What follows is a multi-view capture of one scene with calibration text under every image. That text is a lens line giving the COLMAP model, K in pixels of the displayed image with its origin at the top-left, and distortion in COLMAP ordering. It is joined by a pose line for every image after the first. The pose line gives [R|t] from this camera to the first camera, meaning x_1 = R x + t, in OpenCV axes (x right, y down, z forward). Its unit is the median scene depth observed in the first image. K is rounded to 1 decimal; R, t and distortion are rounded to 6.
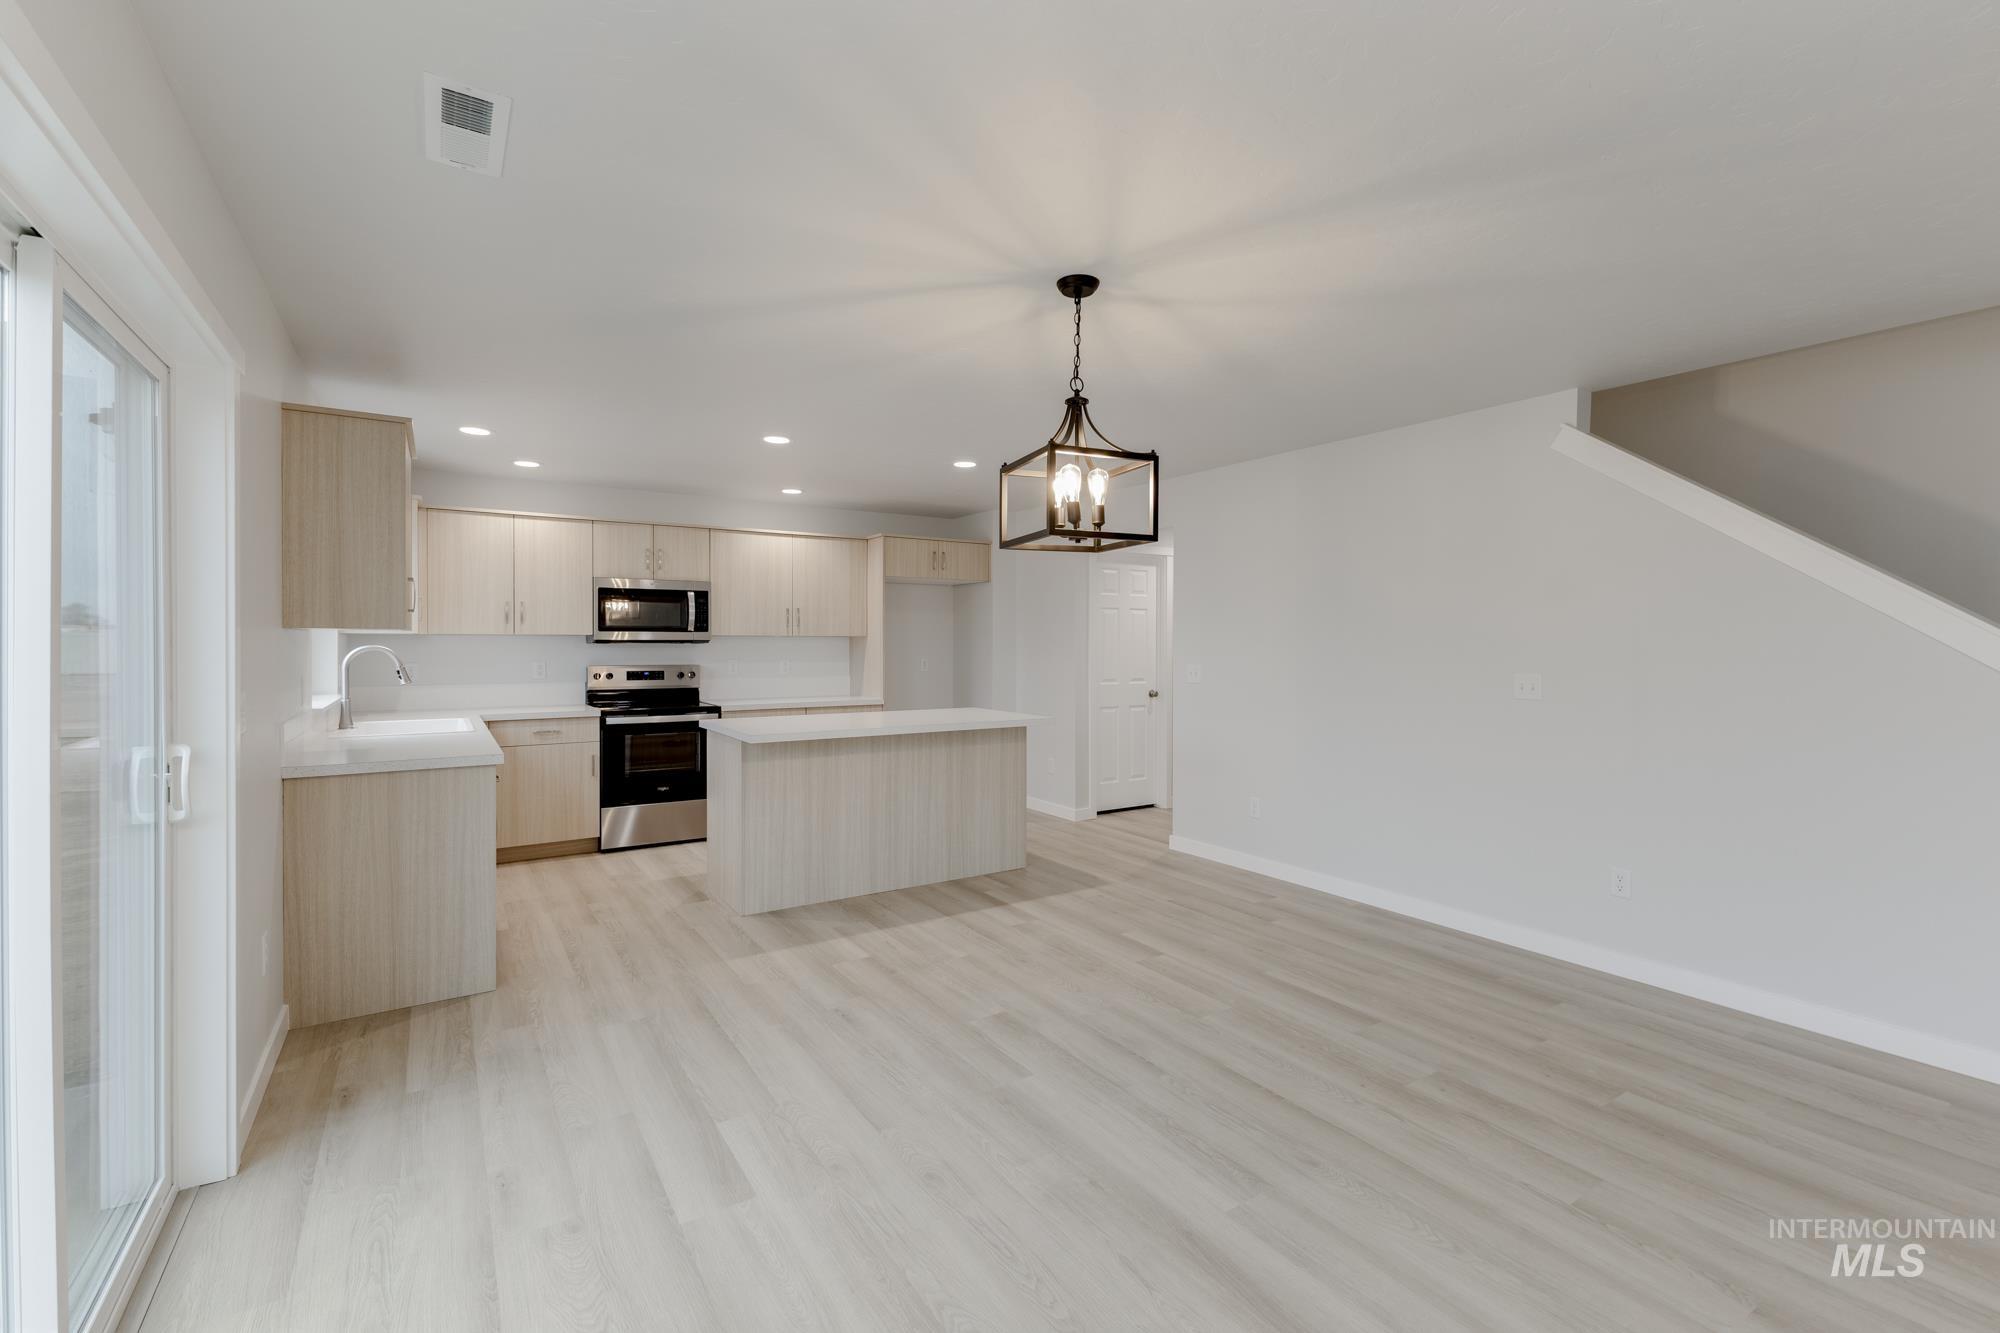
lens RADIAL K [[860.4, 0, 1000.0], [0, 860.4, 666.5], [0, 0, 1]] dist [-0.002138, -0.000266]
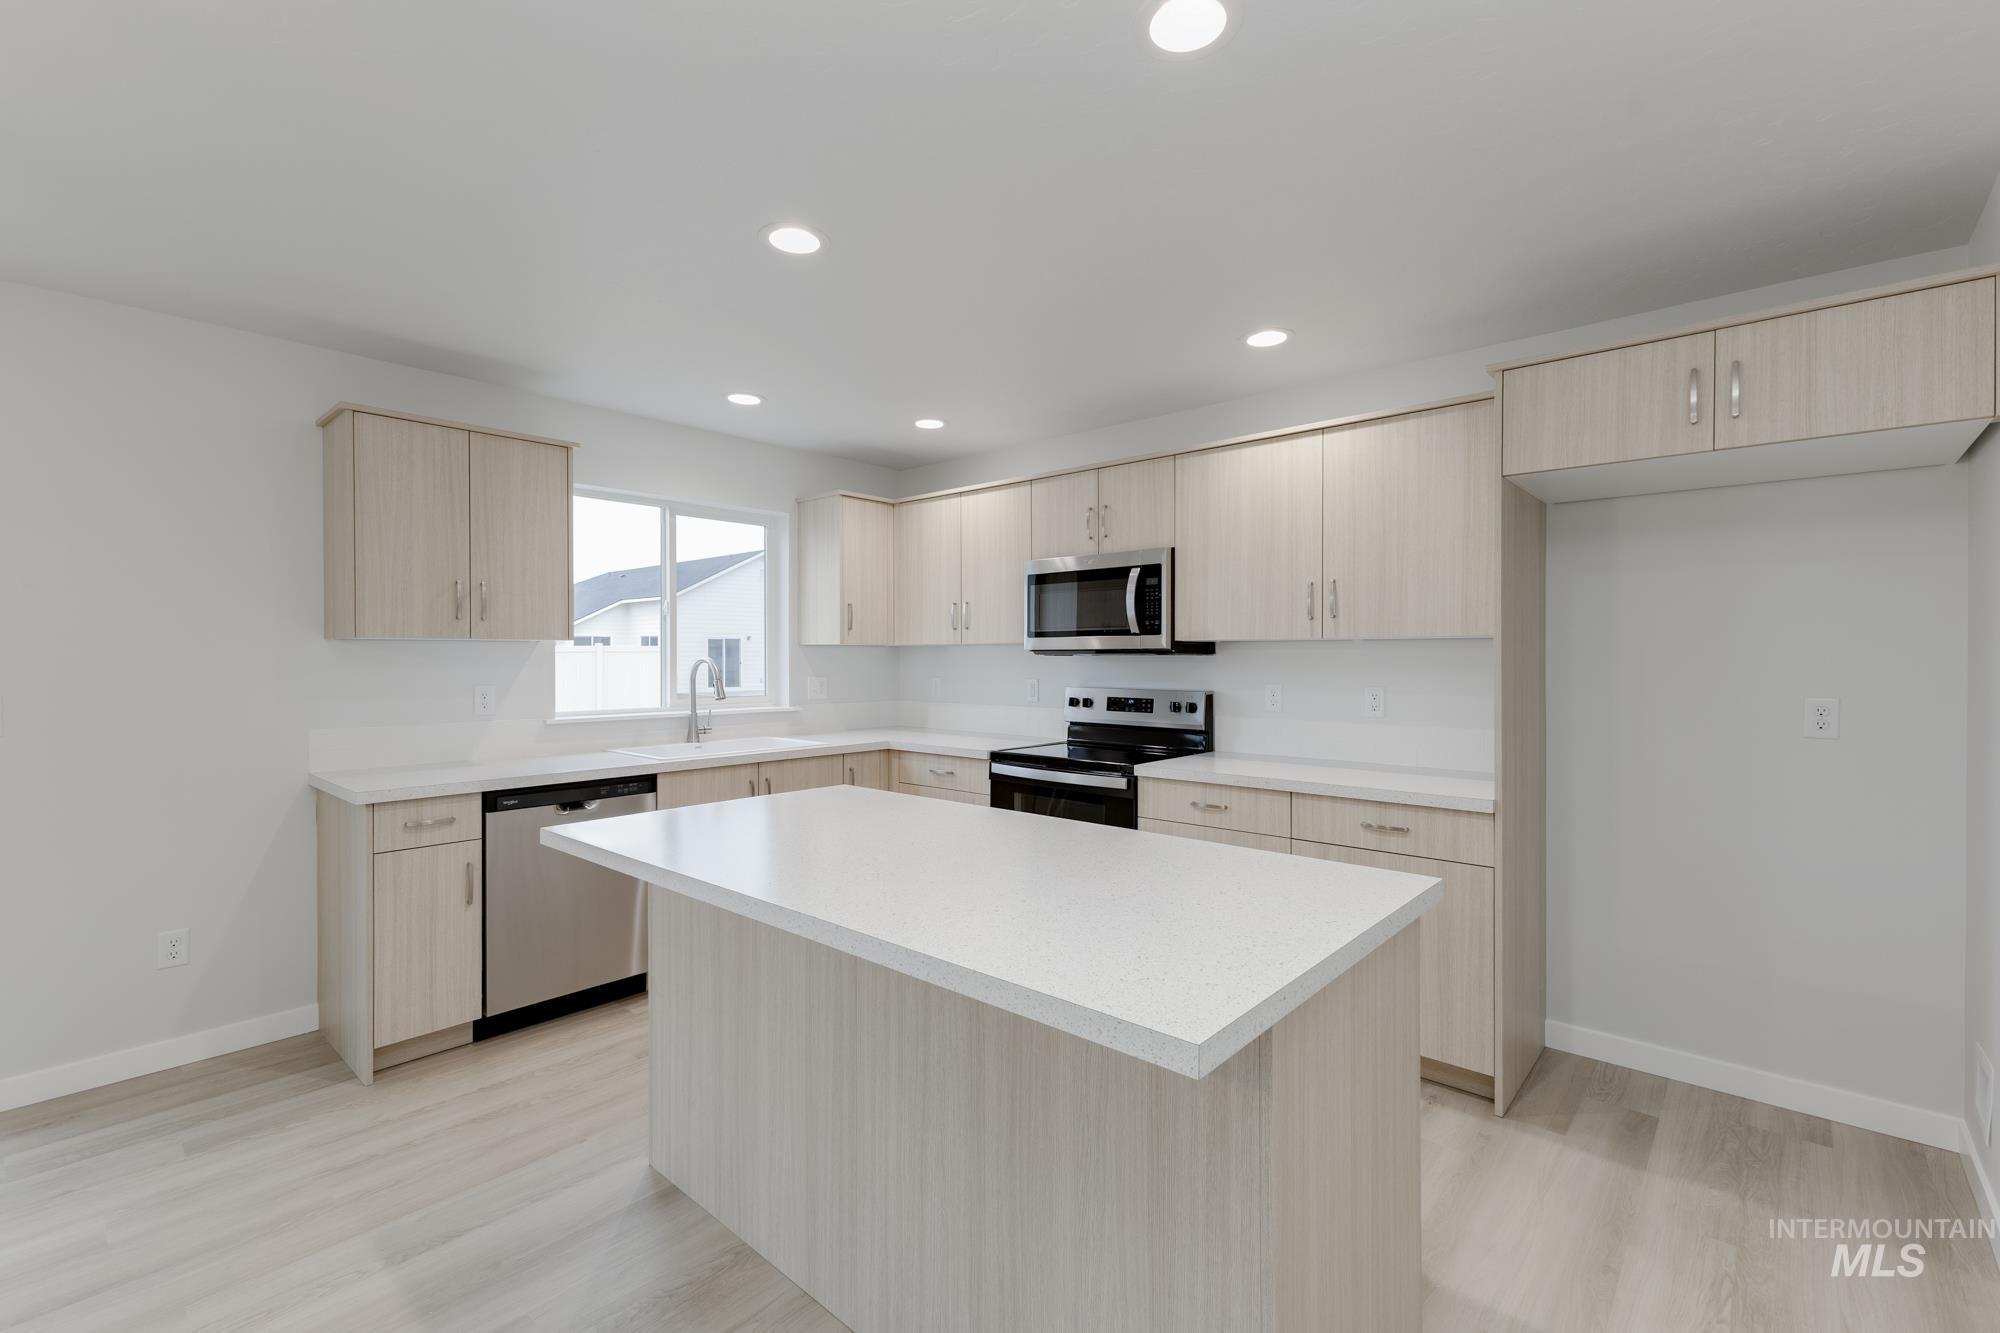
lens RADIAL K [[860.4, 0, 1000.0], [0, 860.4, 666.5], [0, 0, 1]] dist [-0.002138, -0.000266]
pose [[0.245125, 0.018037, -0.969324, 0.193203], [-0.018918, 0.999726, 0.013819, -0.025860], [0.969307, 0.014951, 0.245399, 0.769795]]
